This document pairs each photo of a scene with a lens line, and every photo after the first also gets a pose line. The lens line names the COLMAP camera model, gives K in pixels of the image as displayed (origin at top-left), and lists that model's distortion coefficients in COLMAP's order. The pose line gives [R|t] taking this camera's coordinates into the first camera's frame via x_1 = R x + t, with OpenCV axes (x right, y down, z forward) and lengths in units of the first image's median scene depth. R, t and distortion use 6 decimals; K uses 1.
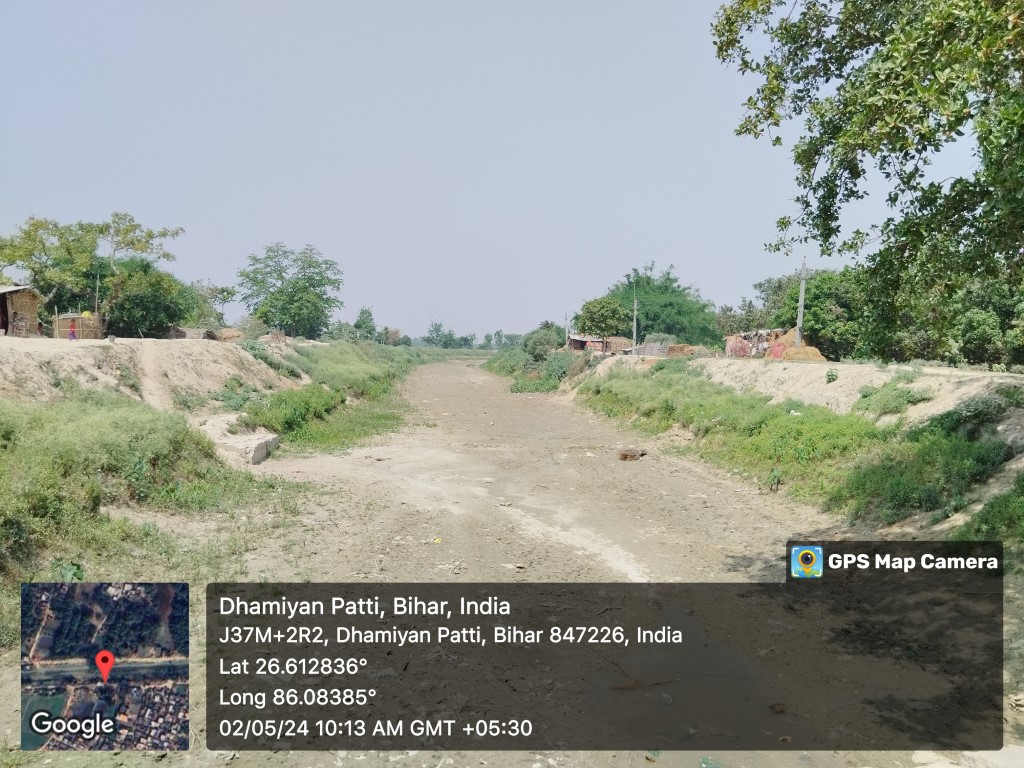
lens RADIAL K [[855.2, 0, 506.9], [0, 855.2, 384.1], [0, 0, 1]] dist [0.073087, -0.150625]
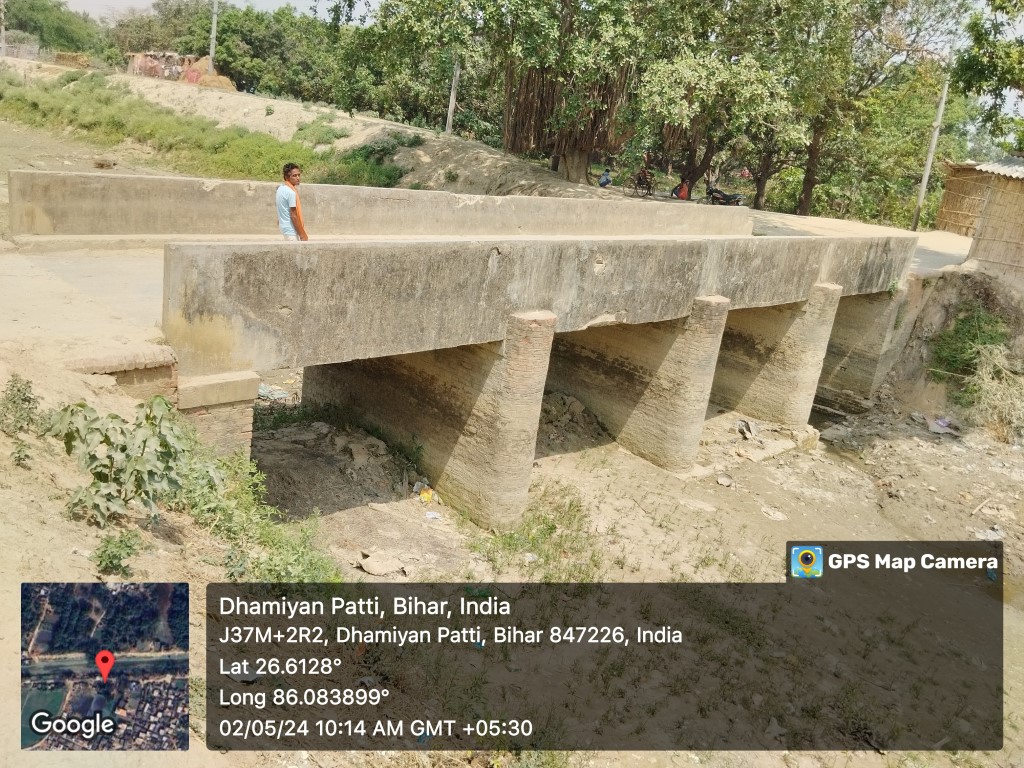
lens RADIAL K [[855.2, 0, 515.4], [0, 855.2, 382.9], [0, 0, 1]] dist [0.073087, -0.150625]
pose [[0.736860, -0.126751, 0.664057, -0.325799], [-0.089677, 0.955260, 0.281843, -0.018691], [-0.670072, -0.267230, 0.692526, -0.345612]]
